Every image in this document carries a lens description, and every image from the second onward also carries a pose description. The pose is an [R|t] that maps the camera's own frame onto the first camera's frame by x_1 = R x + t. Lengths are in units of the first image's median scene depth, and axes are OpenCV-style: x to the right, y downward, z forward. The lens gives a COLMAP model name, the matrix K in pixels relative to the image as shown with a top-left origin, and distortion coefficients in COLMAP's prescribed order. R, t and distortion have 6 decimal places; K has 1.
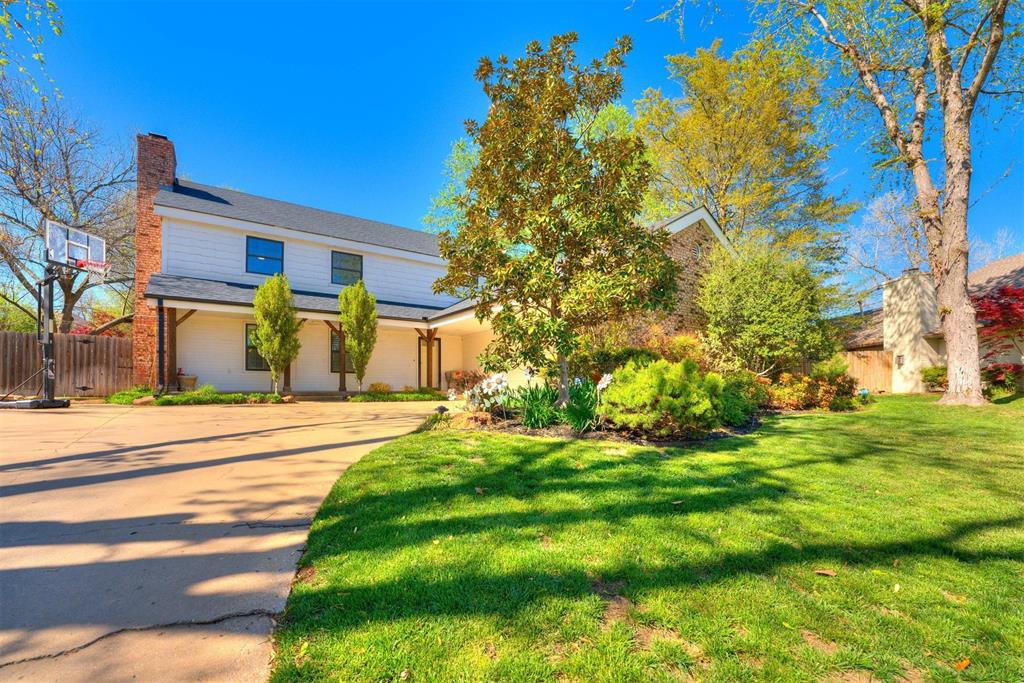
lens RADIAL K [[411.2, 0, 505.0], [0, 411.2, 342.4], [0, 0, 1]] dist [-0.023228, 0.000260]
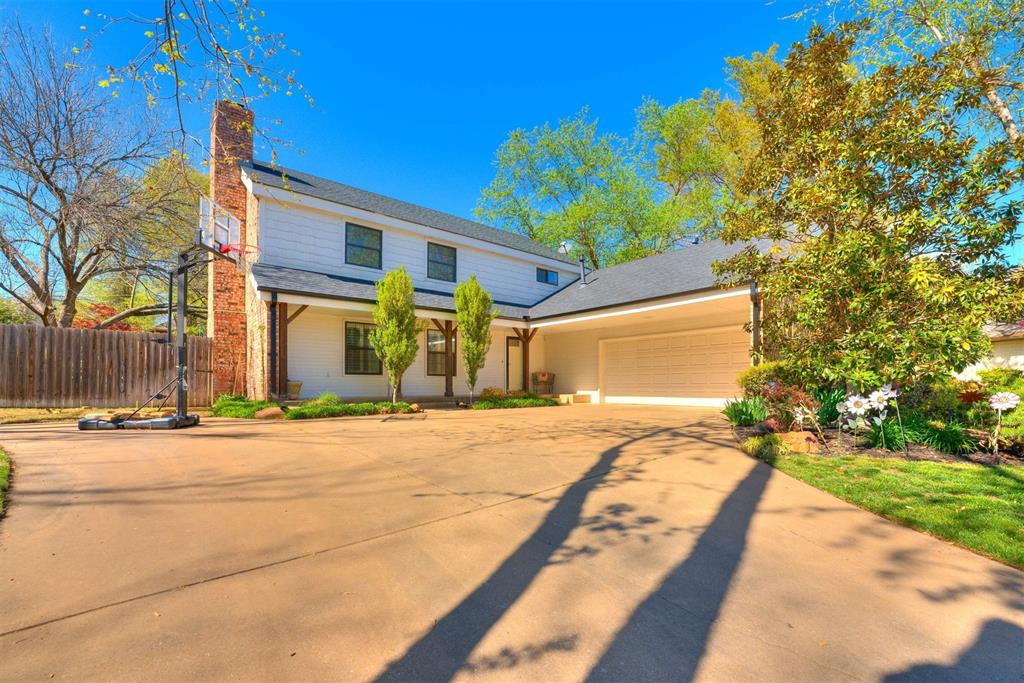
lens RADIAL K [[411.2, 0, 516.8], [0, 411.2, 338.0], [0, 0, 1]] dist [-0.023228, 0.000260]
pose [[0.996075, 0.007541, 0.088194, -0.364210], [-0.007476, 0.999971, -0.001060, -0.012549], [-0.088199, 0.000396, 0.996103, 0.085750]]
